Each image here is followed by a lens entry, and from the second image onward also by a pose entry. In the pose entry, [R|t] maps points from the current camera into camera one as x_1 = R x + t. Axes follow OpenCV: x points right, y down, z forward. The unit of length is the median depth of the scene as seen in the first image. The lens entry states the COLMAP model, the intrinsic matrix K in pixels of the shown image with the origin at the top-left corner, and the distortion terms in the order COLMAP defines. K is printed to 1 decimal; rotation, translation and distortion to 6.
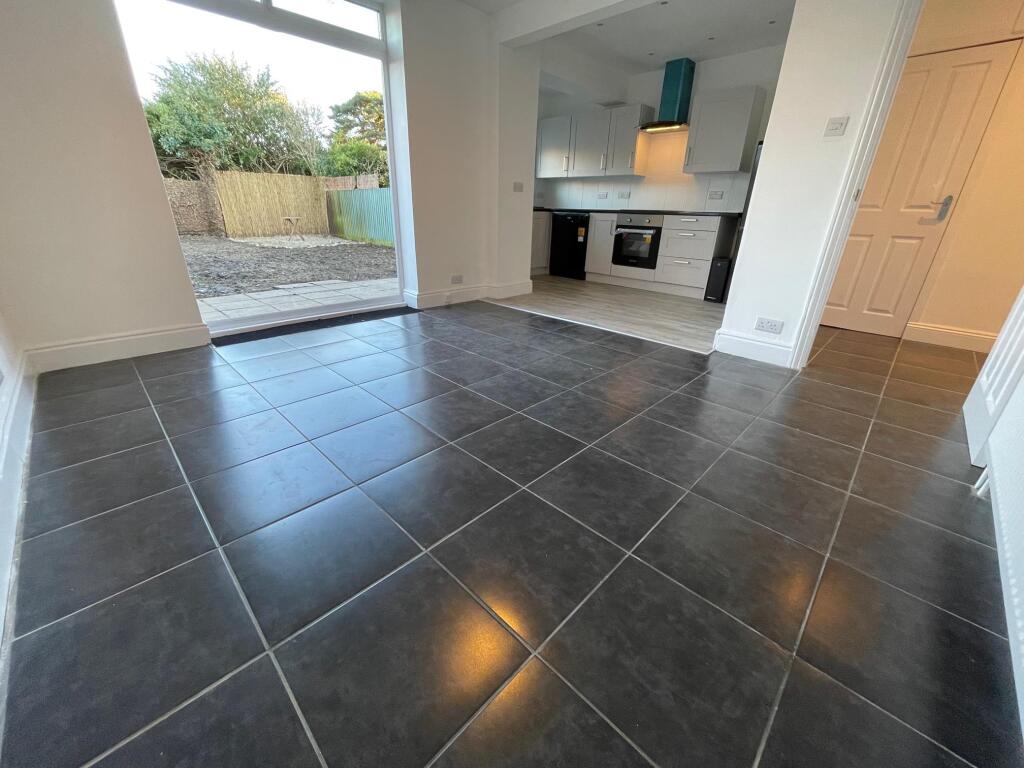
lens RADIAL K [[407.6, 0, 511.2], [0, 407.6, 381.6], [0, 0, 1]] dist [-0.001967, 0.000083]
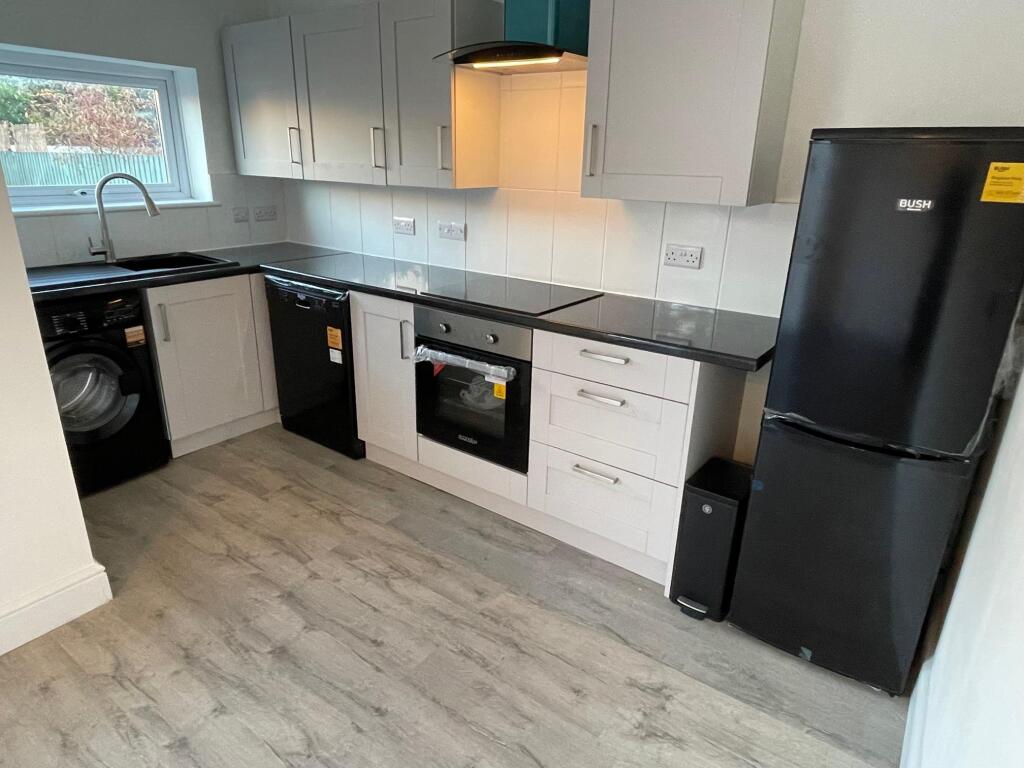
lens RADIAL K [[629.8, 0, 507.4], [0, 629.8, 388.3], [0, 0, 1]] dist [0.000291, -0.001736]
pose [[0.988899, -0.053147, 0.138759, 0.272180], [0.060028, 0.997142, -0.045883, -0.326318], [-0.135924, 0.053703, 0.989263, 0.495615]]
